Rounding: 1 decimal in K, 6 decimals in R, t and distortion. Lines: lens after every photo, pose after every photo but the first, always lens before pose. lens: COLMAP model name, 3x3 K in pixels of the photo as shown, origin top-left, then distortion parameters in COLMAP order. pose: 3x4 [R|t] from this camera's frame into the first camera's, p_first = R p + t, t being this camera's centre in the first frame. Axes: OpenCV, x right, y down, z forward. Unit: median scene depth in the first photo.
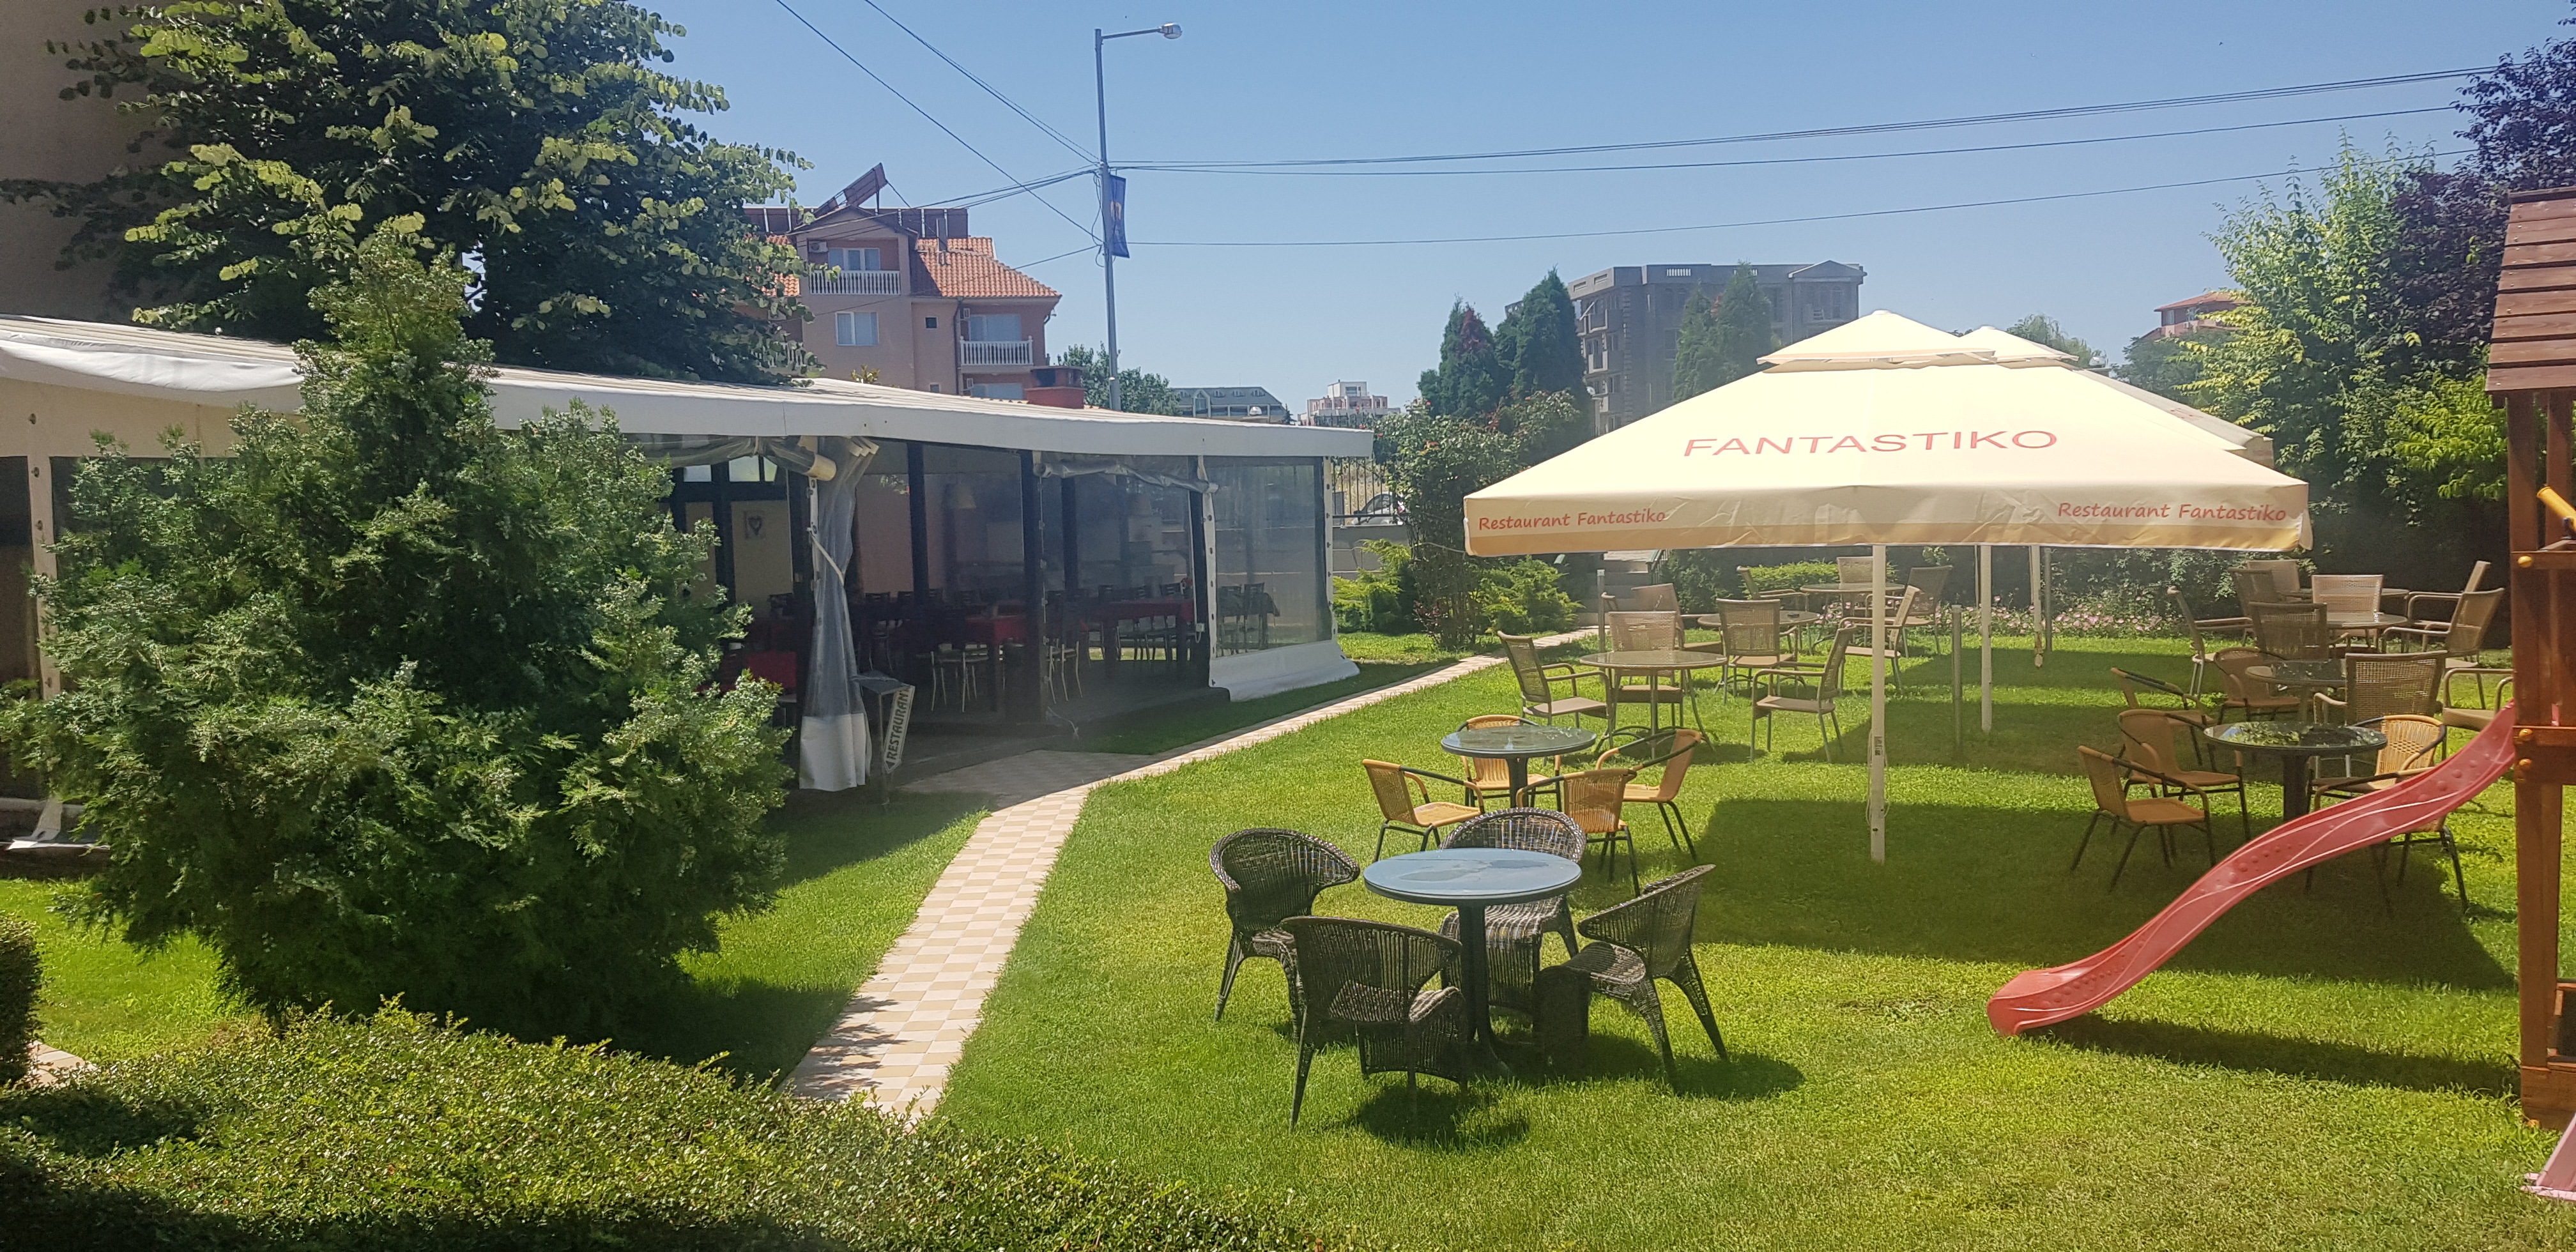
lens RADIAL K [[1880.7, 0, 1292.4], [0, 1880.7, 618.1], [0, 0, 1]] dist [0.053460, -0.093714]
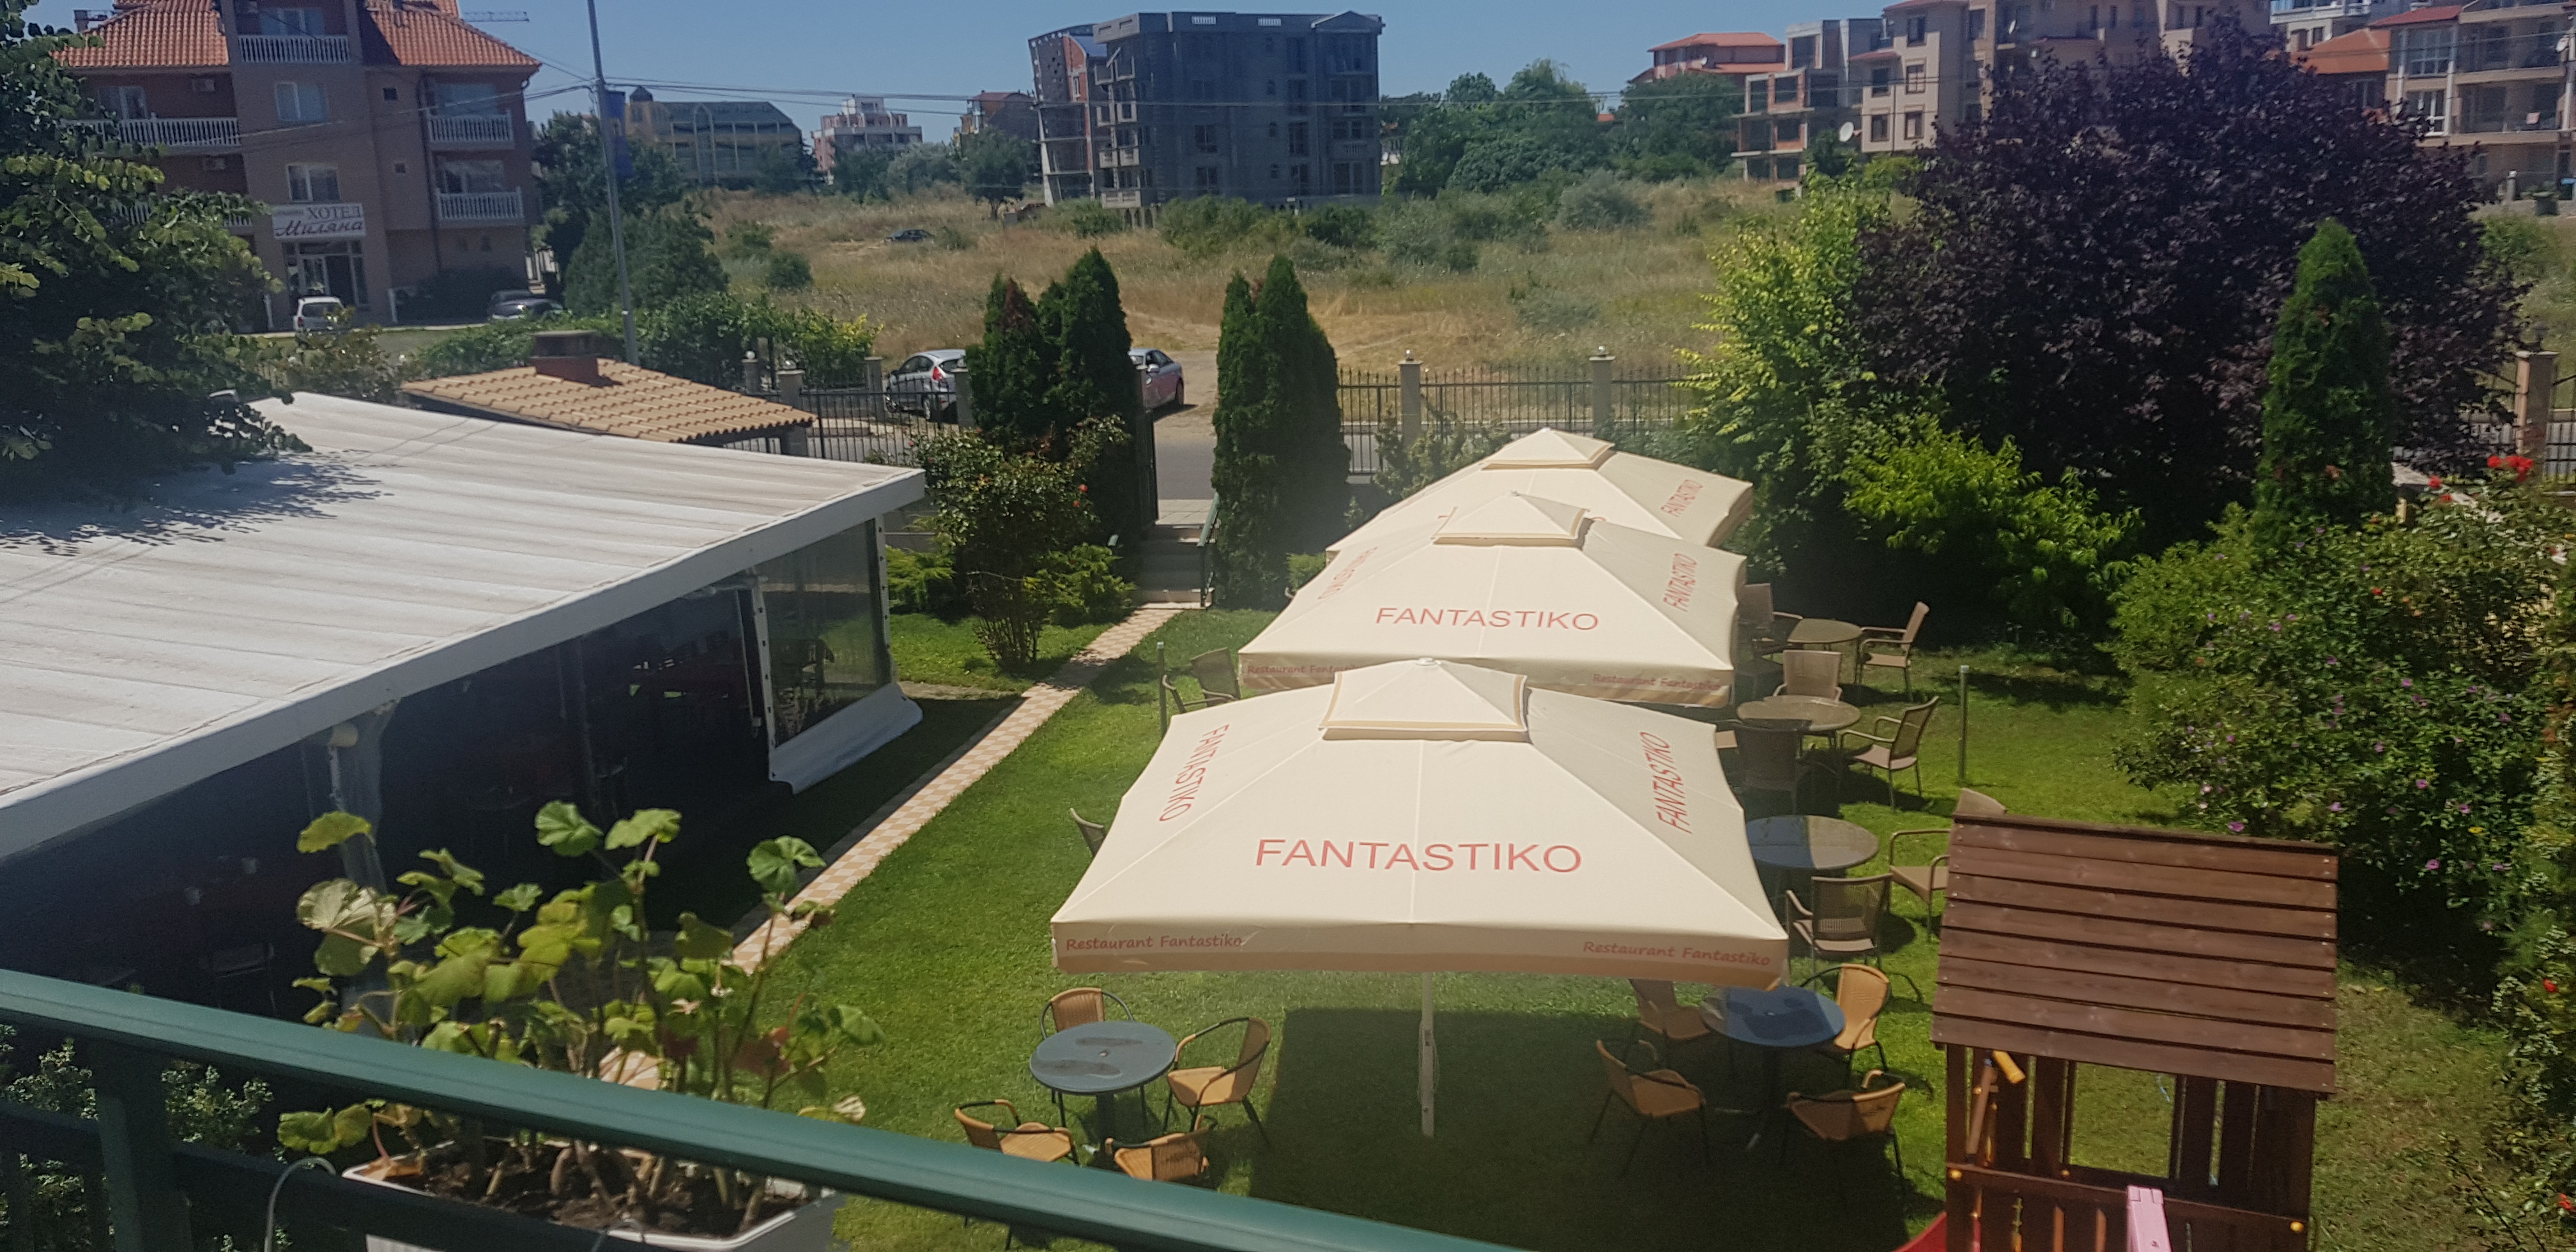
lens RADIAL K [[1880.7, 0, 1292.4], [0, 1880.7, 618.1], [0, 0, 1]] dist [0.053460, -0.093714]
pose [[0.970410, -0.052186, 0.235757, -0.005477], [0.021848, 0.991338, 0.129509, -0.124422], [-0.240474, -0.120526, 0.963144, -0.004598]]
